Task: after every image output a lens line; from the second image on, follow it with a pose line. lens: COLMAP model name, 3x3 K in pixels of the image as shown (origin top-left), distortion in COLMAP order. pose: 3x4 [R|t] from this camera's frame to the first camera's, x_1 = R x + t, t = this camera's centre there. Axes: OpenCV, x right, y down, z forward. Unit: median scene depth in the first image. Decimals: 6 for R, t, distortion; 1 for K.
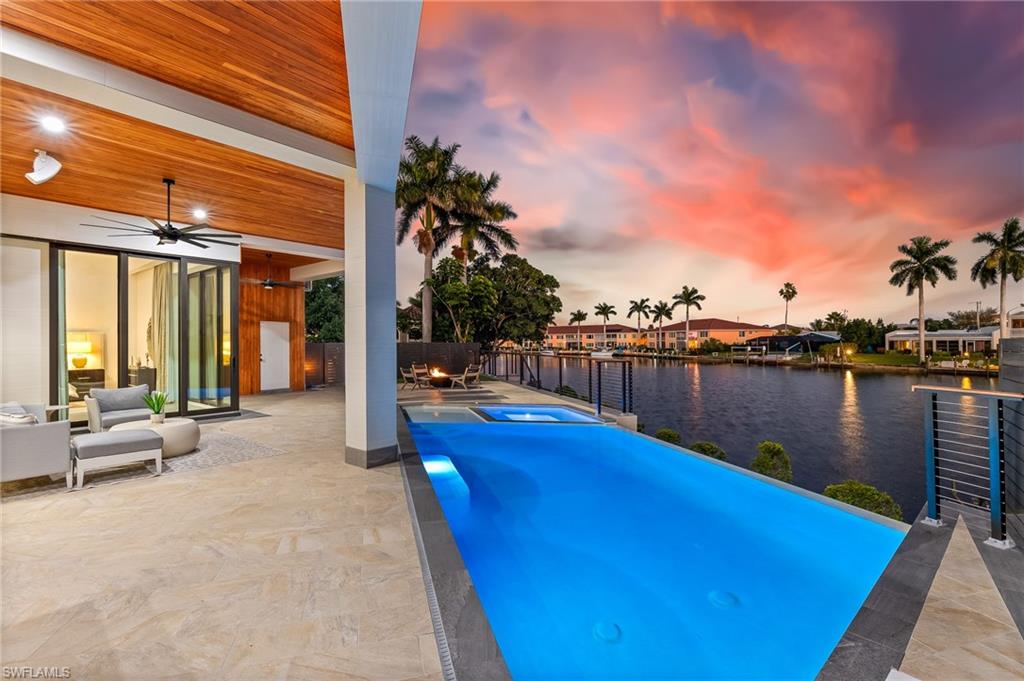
lens RADIAL K [[453.6, 0, 499.0], [0, 453.6, 341.5], [0, 0, 1]] dist [-0.001669, -0.000204]
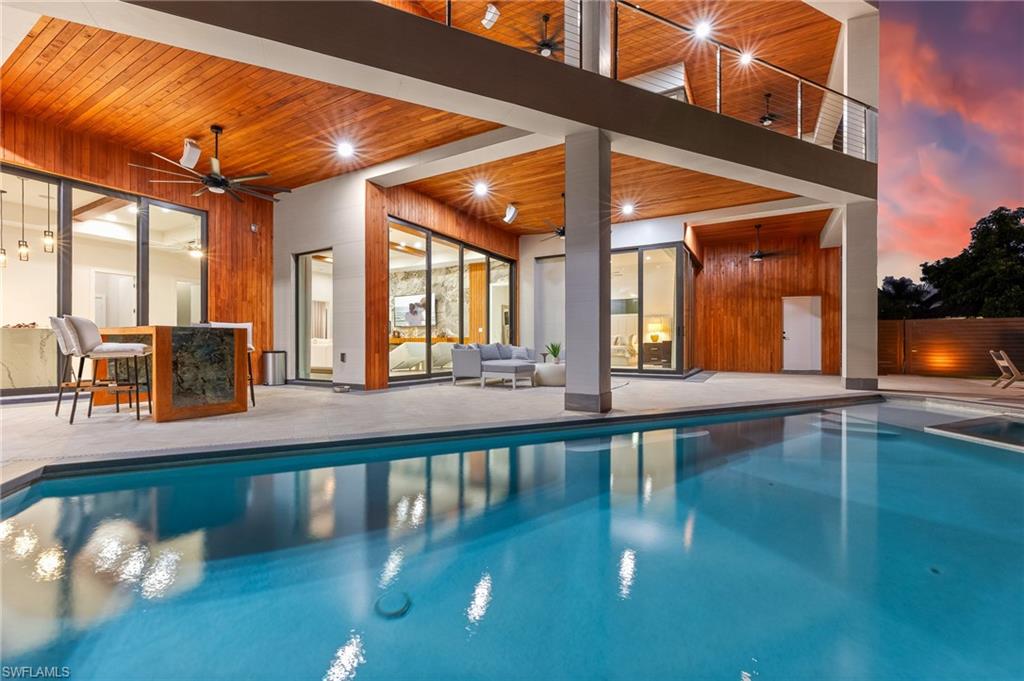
lens RADIAL K [[431.7, 0, 512.0], [0, 431.7, 340.5], [0, 0, 1]] dist [0.000306, 0.000148]
pose [[0.187150, -0.000800, -0.982331, 0.291397], [0.000816, 0.999999, -0.000659, 0.052679], [0.982331, -0.000678, 0.187151, 0.301778]]
